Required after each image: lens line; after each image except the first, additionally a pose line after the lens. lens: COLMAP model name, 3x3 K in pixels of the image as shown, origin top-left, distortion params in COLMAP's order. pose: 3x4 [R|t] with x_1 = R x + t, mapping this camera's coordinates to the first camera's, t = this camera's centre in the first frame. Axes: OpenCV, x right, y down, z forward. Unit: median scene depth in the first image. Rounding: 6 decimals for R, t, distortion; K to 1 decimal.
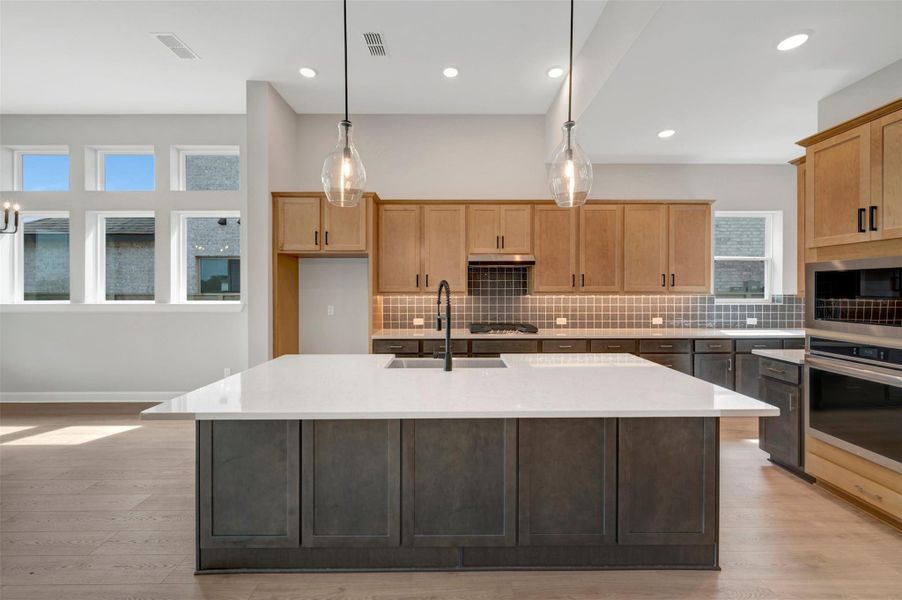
lens RADIAL K [[356.8, 0, 454.8], [0, 356.8, 291.8], [0, 0, 1]] dist [-0.005808, -0.000174]
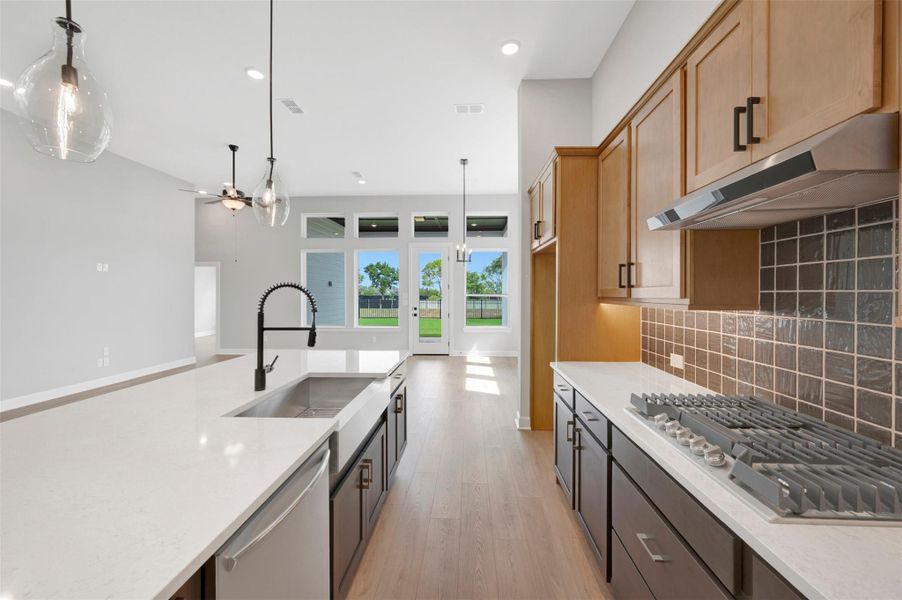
lens RADIAL K [[356.8, 0, 452.4], [0, 356.8, 292.2], [0, 0, 1]] dist [-0.005808, -0.000174]
pose [[-0.055000, -0.001041, -0.998486, 0.450470], [-0.007258, 0.999973, -0.000643, -0.006550], [0.998460, 0.007212, -0.055006, 0.845836]]
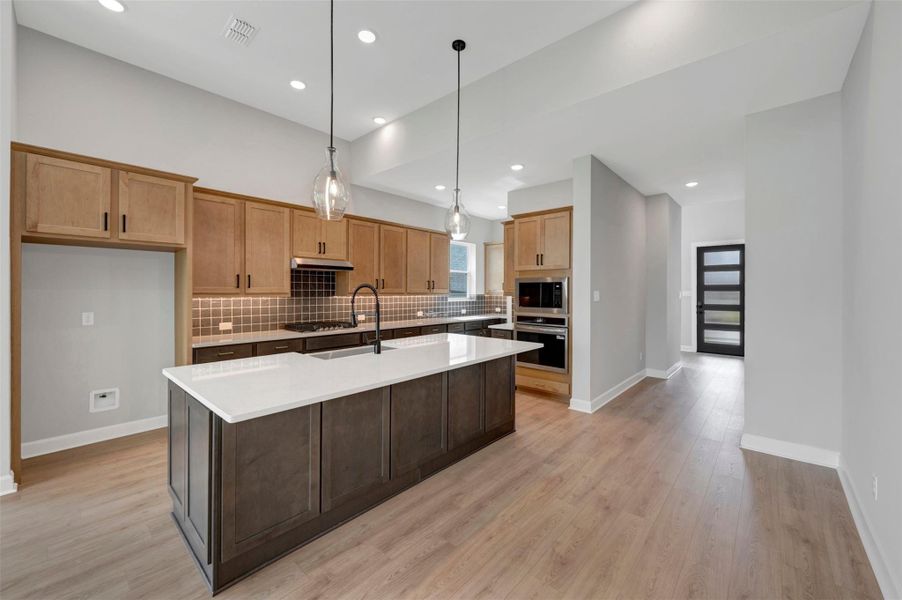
lens RADIAL K [[356.8, 0, 455.1], [0, 356.8, 292.3], [0, 0, 1]] dist [-0.005808, -0.000174]
pose [[0.665409, 0.000852, 0.746478, -0.452627], [0.001118, 0.999997, -0.002138, 0.000380], [-0.746478, 0.002258, 0.665406, -0.042947]]
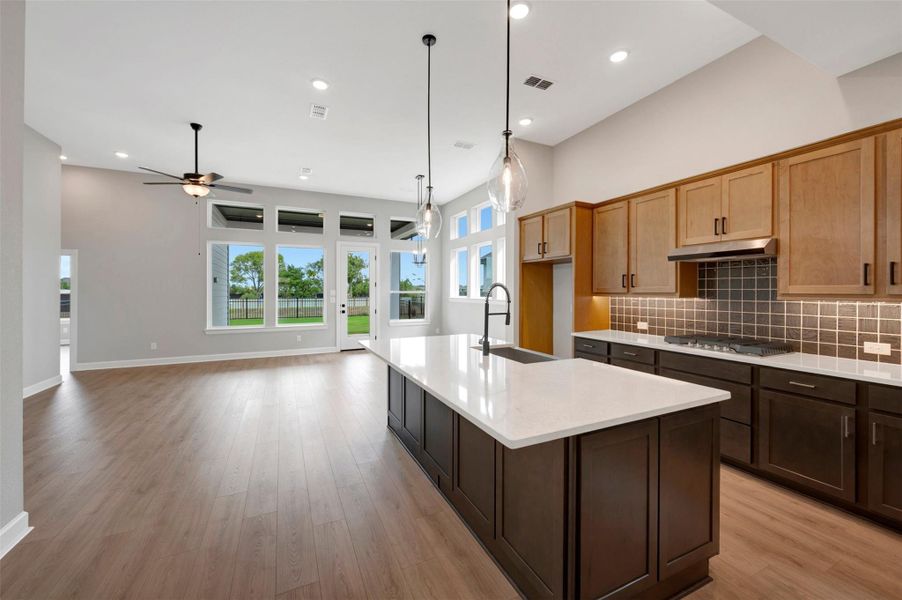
lens RADIAL K [[356.8, 0, 453.0], [0, 356.8, 289.1], [0, 0, 1]] dist [-0.005808, -0.000174]
pose [[0.422936, -0.001676, -0.906158, 0.602554], [-0.007783, 0.999955, -0.005482, -0.001119], [0.906126, 0.009371, 0.422904, 0.204491]]
